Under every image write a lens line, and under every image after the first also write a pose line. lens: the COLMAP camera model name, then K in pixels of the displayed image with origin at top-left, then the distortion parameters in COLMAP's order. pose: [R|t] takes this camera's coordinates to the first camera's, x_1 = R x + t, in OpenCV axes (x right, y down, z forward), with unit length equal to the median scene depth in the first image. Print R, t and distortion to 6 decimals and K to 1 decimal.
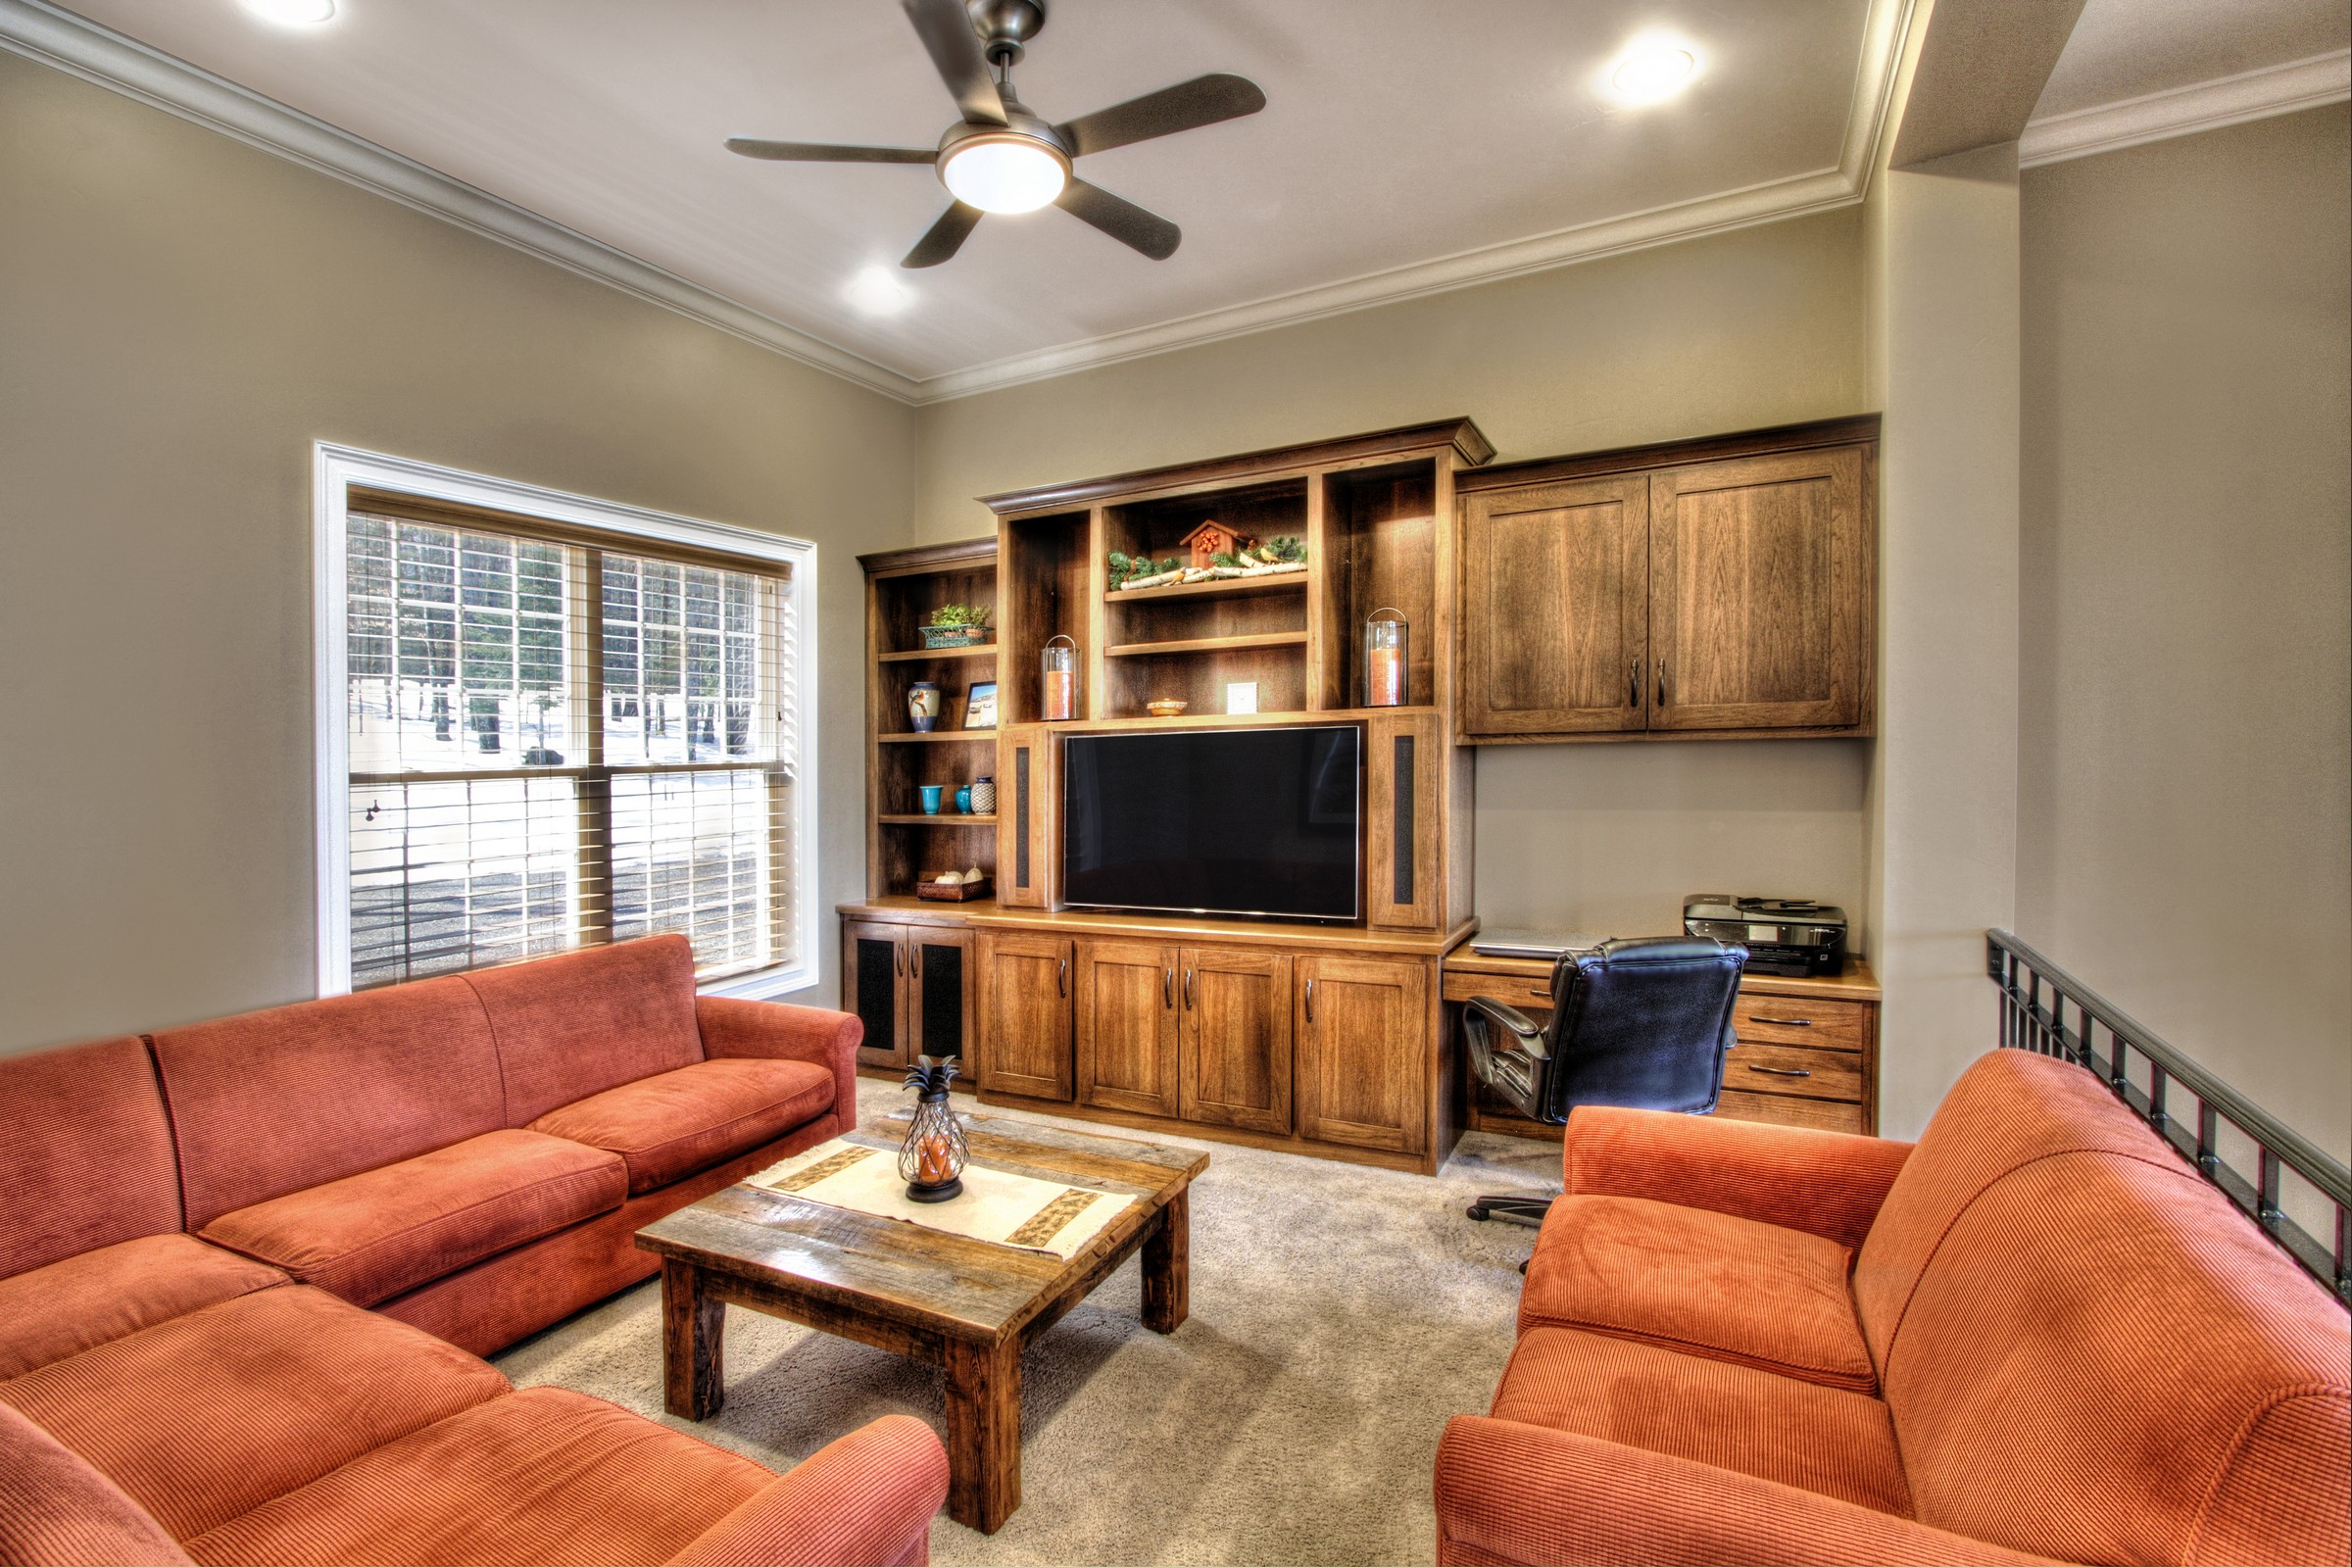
lens RADIAL K [[1153.6, 0, 1176.2], [0, 1153.6, 745.3], [0, 0, 1]] dist [-0.000044, 0.000017]
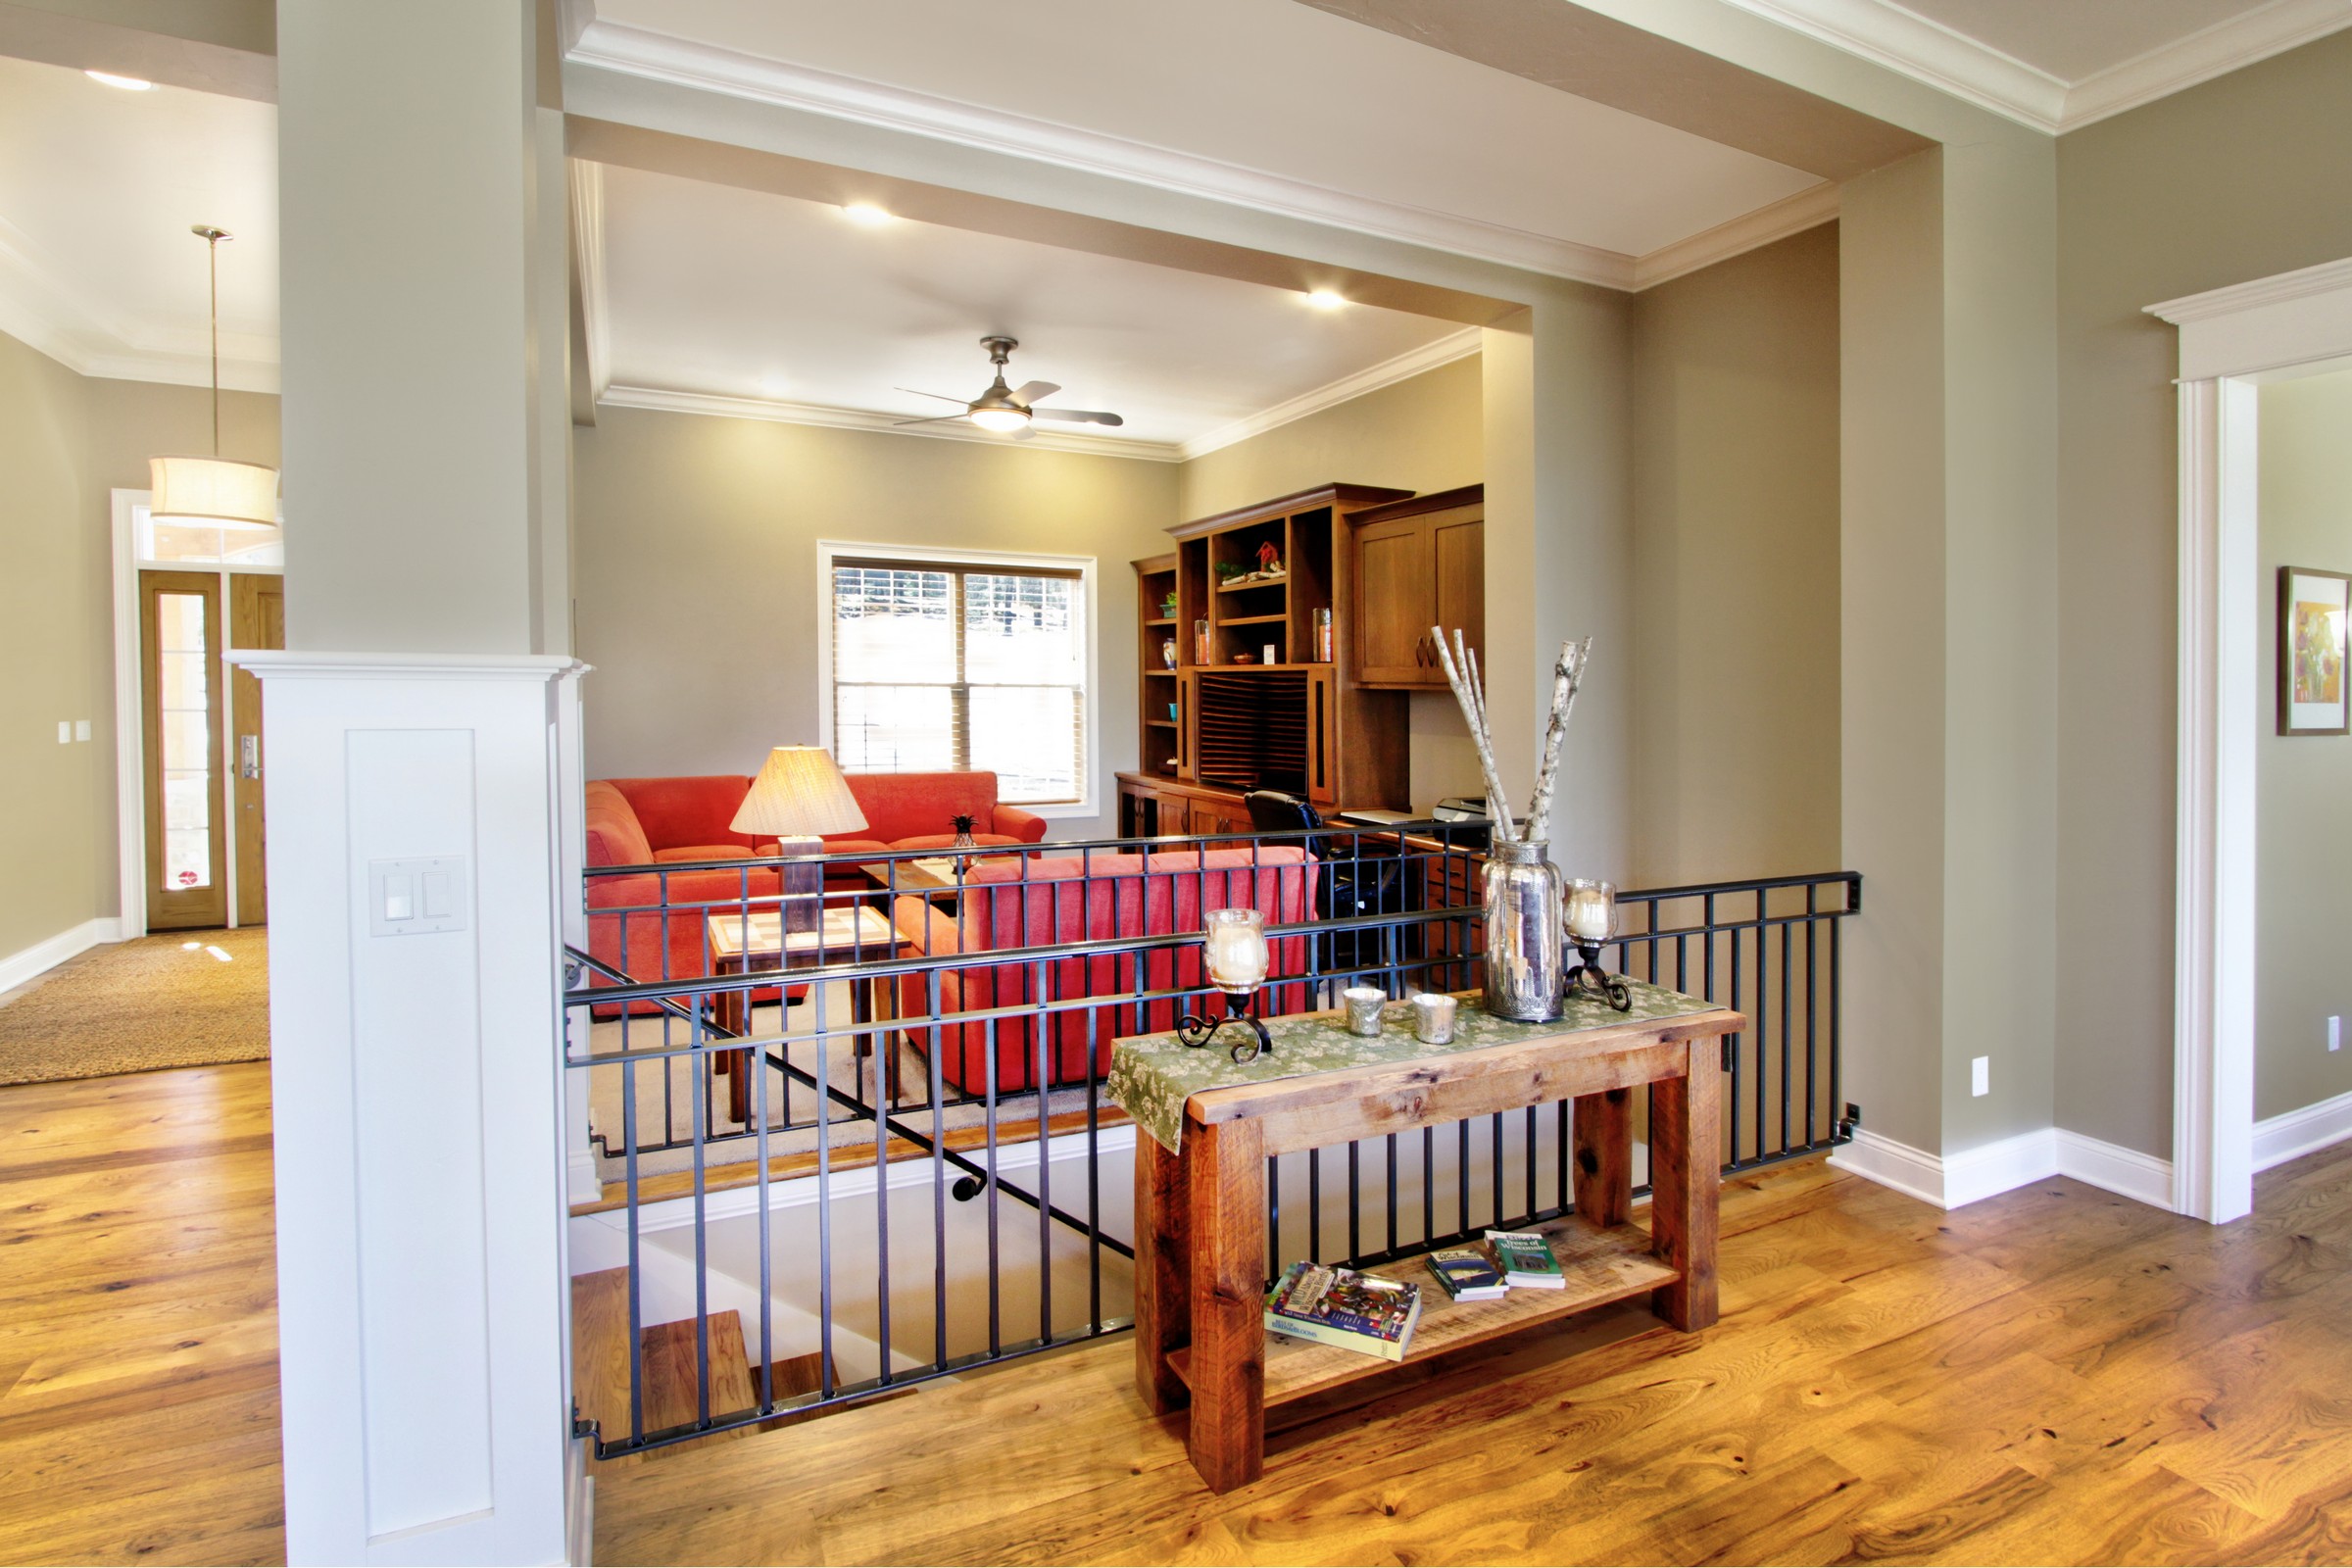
lens RADIAL K [[1122.2, 0, 1172.7], [0, 1122.2, 748.5], [0, 0, 1]] dist [-0.000861, -0.000042]
pose [[0.826215, 0.069348, -0.559070, 0.779793], [-0.034917, 0.996790, 0.072042, -0.017860], [0.562272, -0.040001, 0.825985, -0.339672]]
